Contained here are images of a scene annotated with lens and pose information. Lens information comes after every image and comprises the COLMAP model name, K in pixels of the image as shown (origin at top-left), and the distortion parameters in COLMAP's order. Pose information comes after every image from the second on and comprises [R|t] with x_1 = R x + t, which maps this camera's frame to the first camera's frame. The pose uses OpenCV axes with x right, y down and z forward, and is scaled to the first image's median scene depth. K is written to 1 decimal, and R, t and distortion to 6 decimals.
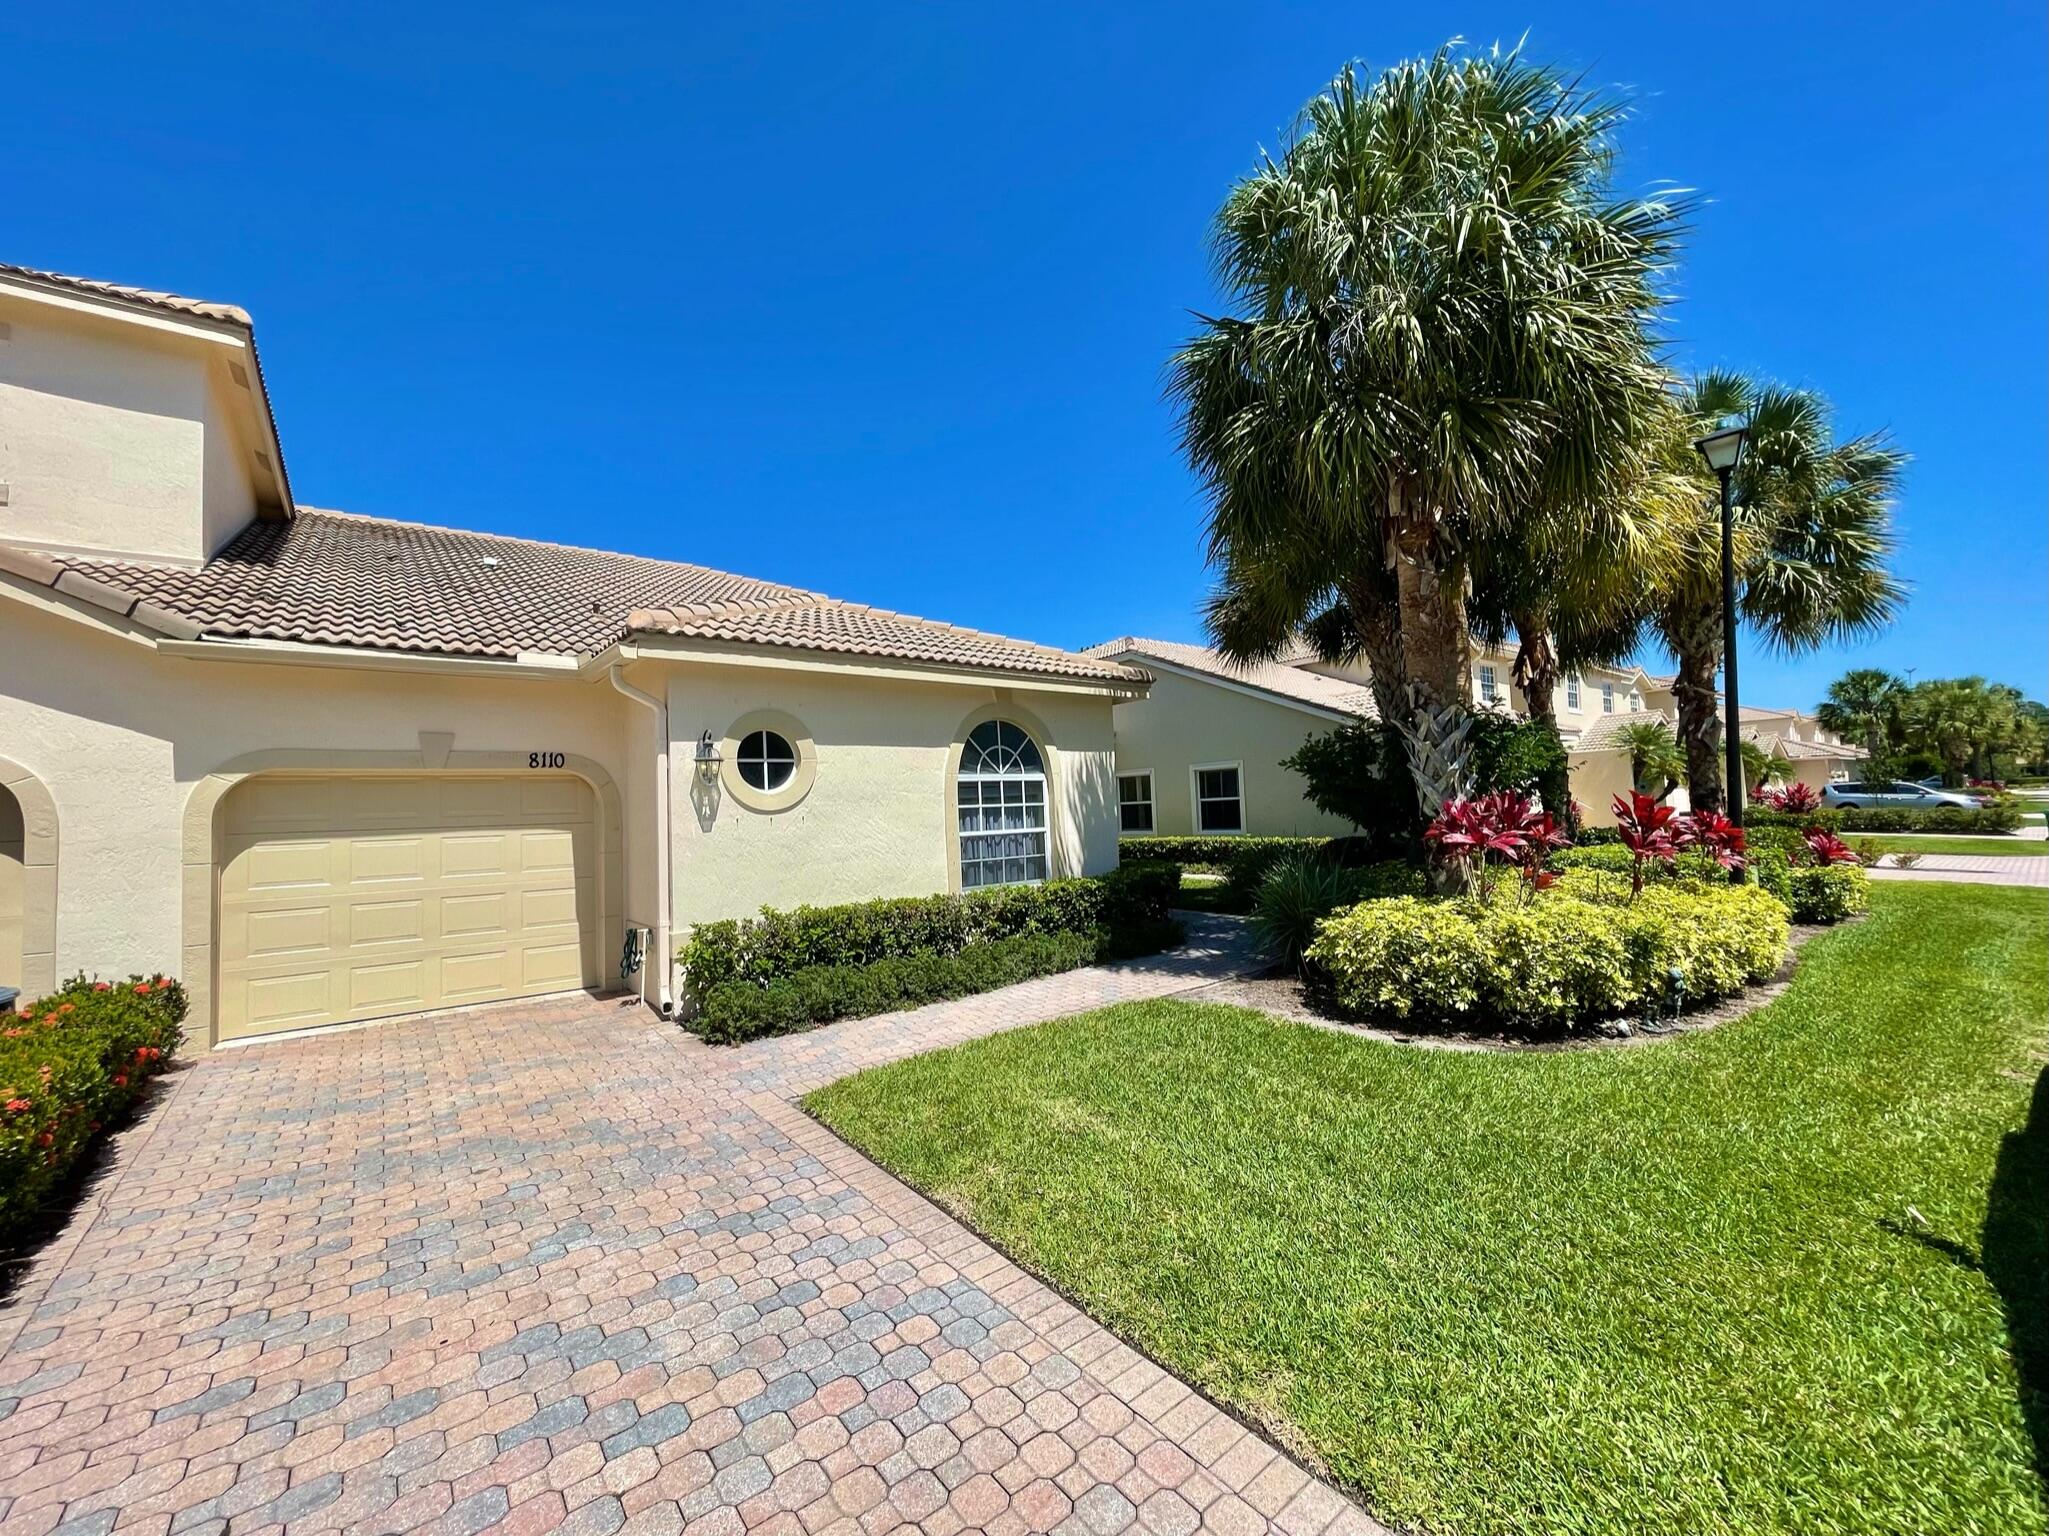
lens RADIAL K [[831.5, 0, 1013.6], [0, 831.5, 773.1], [0, 0, 1]] dist [-0.006143, 0.000324]
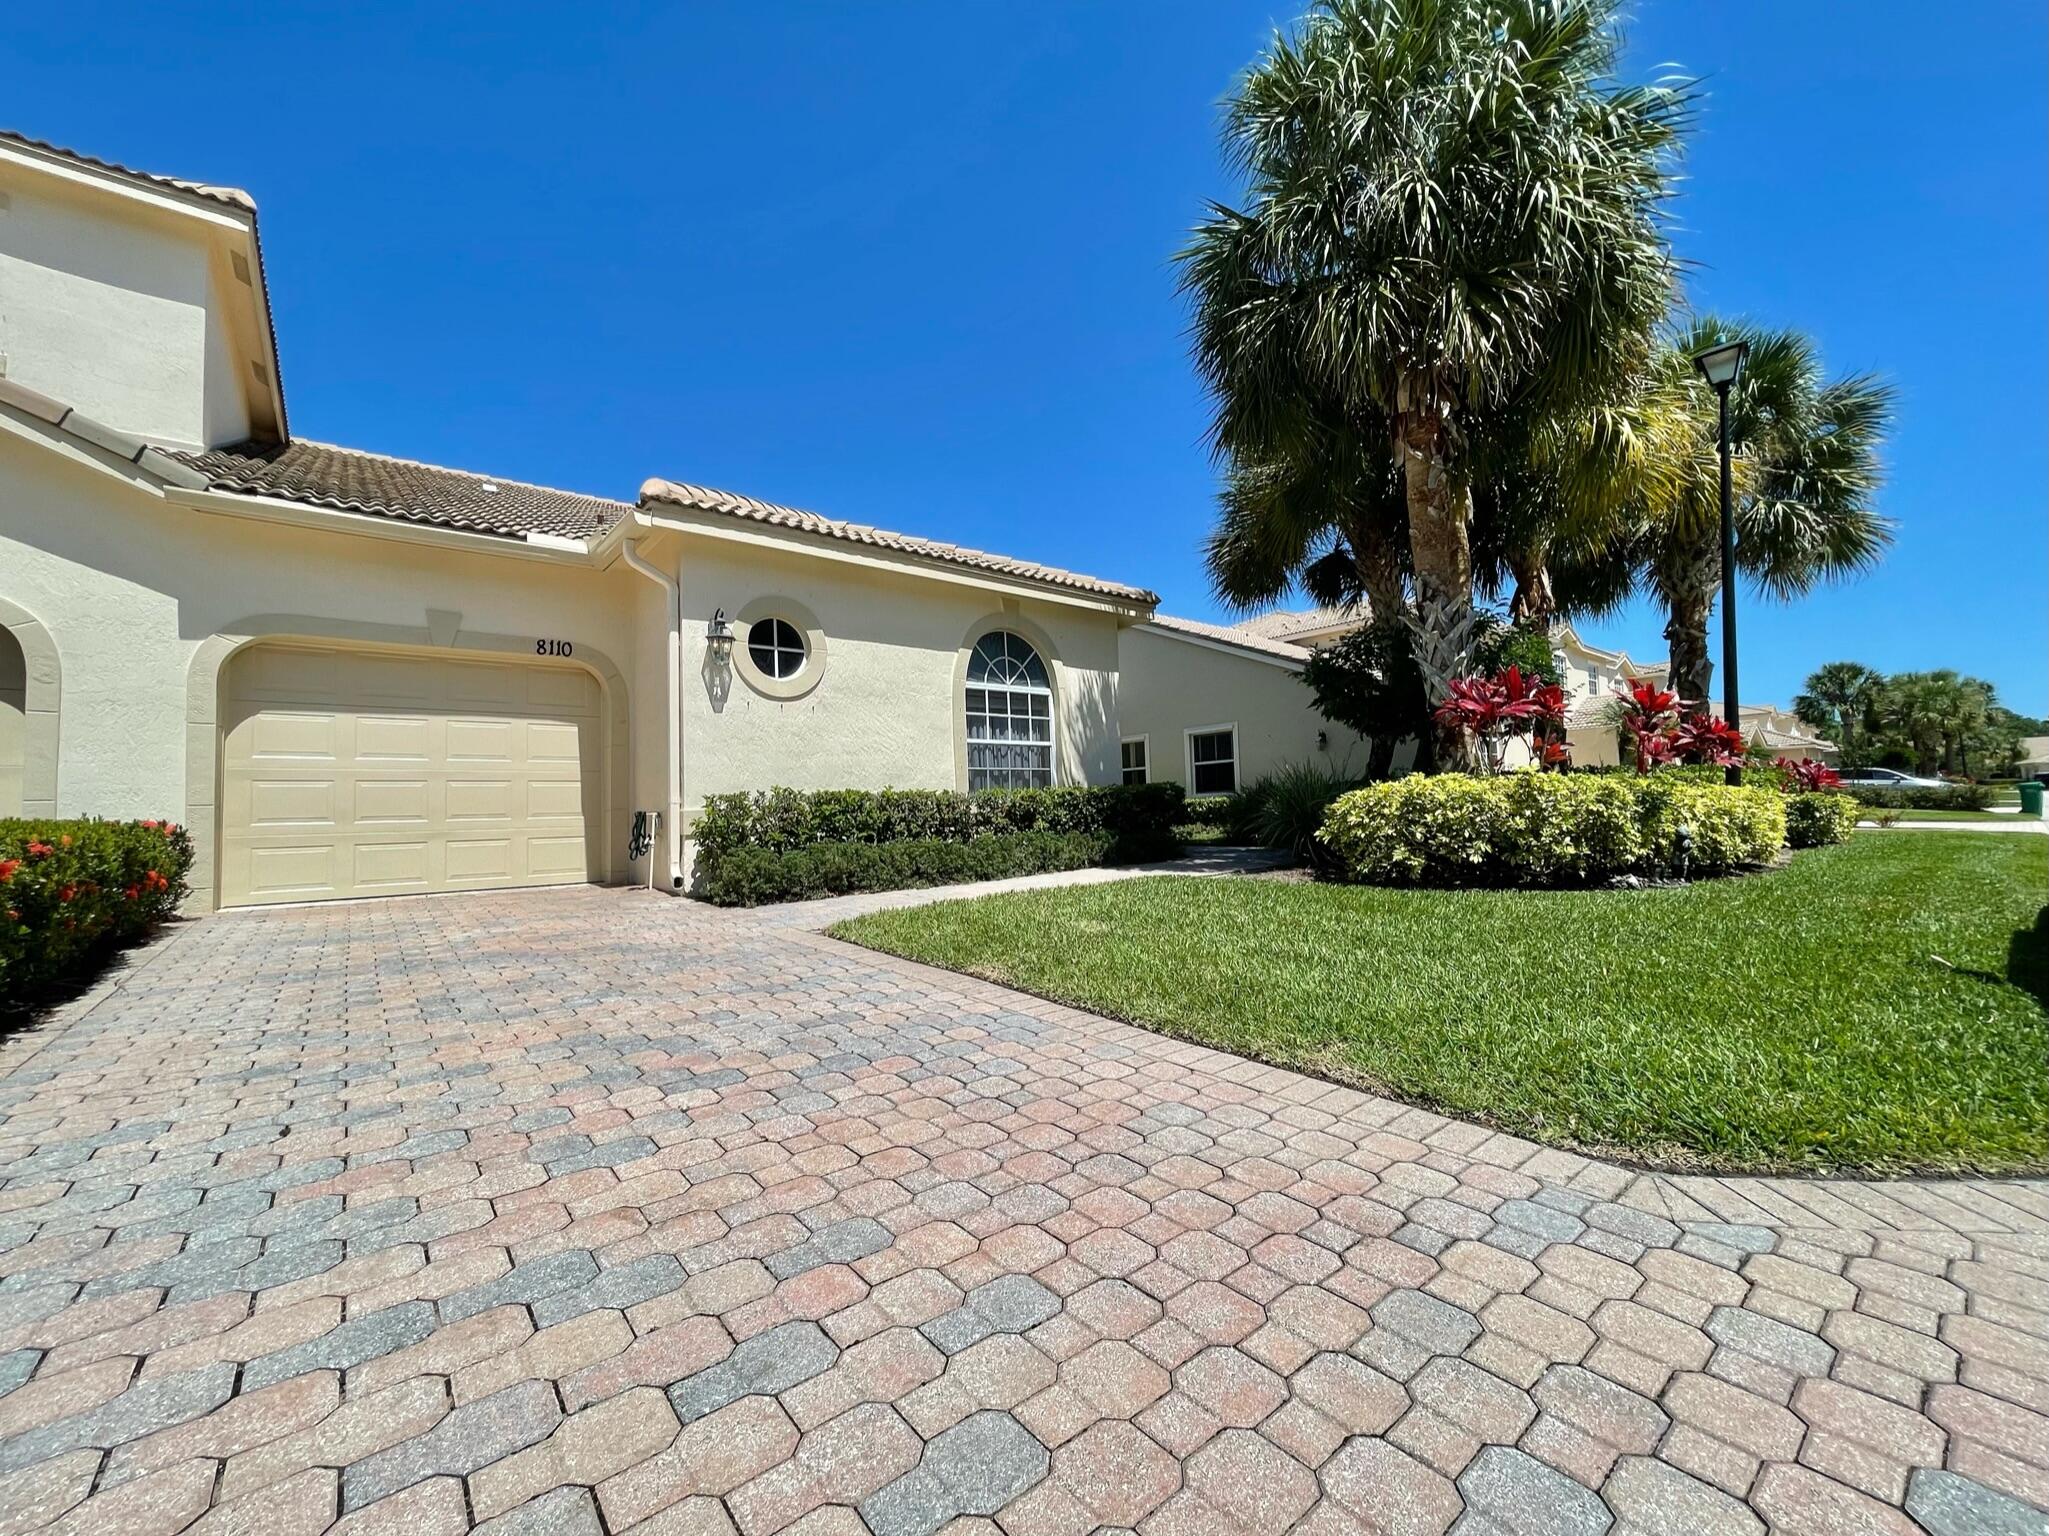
lens RADIAL K [[831.5, 0, 1013.2], [0, 831.5, 777.1], [0, 0, 1]] dist [-0.006143, 0.000324]
pose [[0.999849, 0.005650, 0.016450, -0.029761], [-0.005603, 0.999980, -0.002919, 0.140976], [-0.016466, 0.002826, 0.999860, -0.000810]]
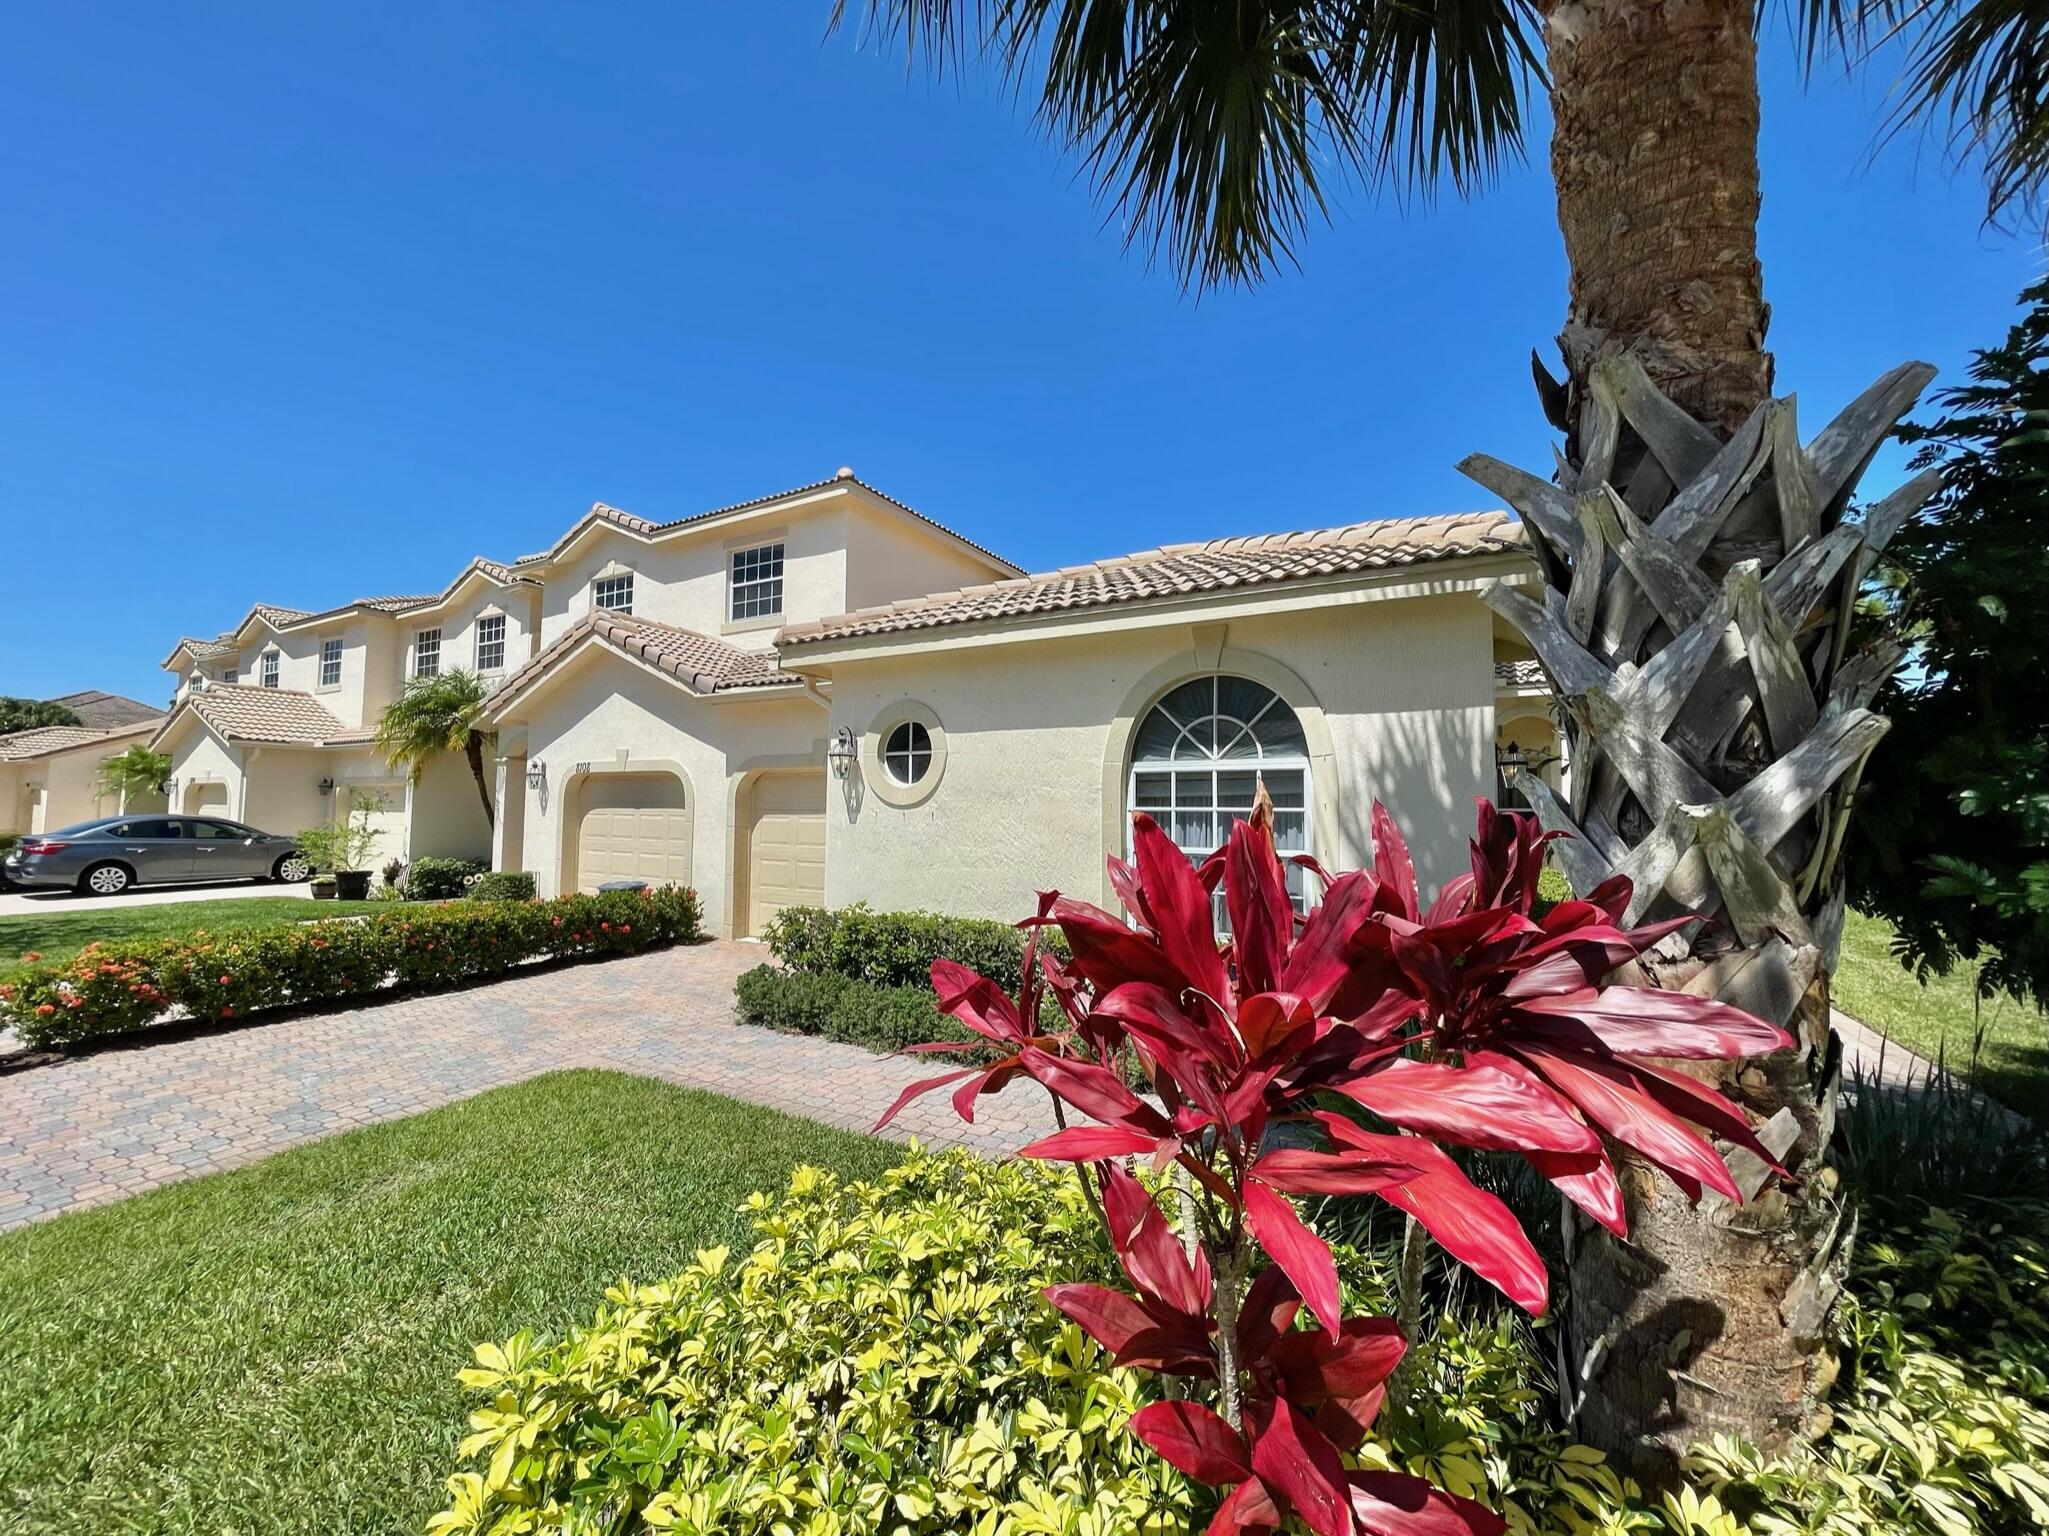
lens RADIAL K [[831.5, 0, 1020.8], [0, 831.5, 763.9], [0, 0, 1]] dist [-0.006143, 0.000324]
pose [[0.355507, -0.017407, -0.934511, 0.639021], [0.014930, 0.999805, -0.012943, 0.012486], [0.934554, -0.009351, 0.355698, 0.783908]]
